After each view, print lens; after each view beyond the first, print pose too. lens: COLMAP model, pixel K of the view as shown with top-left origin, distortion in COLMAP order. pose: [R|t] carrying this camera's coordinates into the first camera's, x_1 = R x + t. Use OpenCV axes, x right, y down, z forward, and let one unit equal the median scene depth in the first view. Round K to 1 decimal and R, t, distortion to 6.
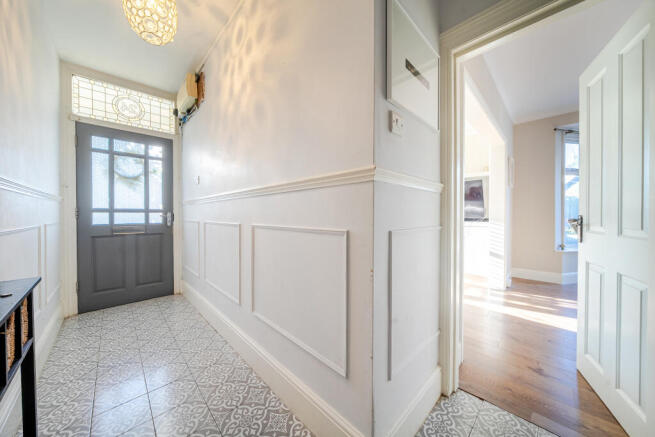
lens RADIAL K [[223.6, 0, 325.1], [0, 223.6, 217.0], [0, 0, 1]] dist [-0.000605, -0.000045]
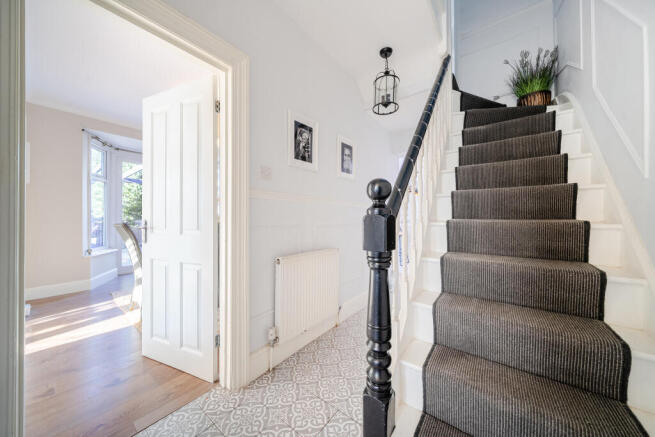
lens RADIAL K [[223.6, 0, 325.1], [0, 223.6, 217.0], [0, 0, 1]] dist [-0.000605, -0.000045]
pose [[-0.127648, 0.008057, 0.991787, -0.119126], [0.011701, 0.999910, -0.006617, -0.002866], [-0.991750, 0.010761, -0.127731, 0.239604]]
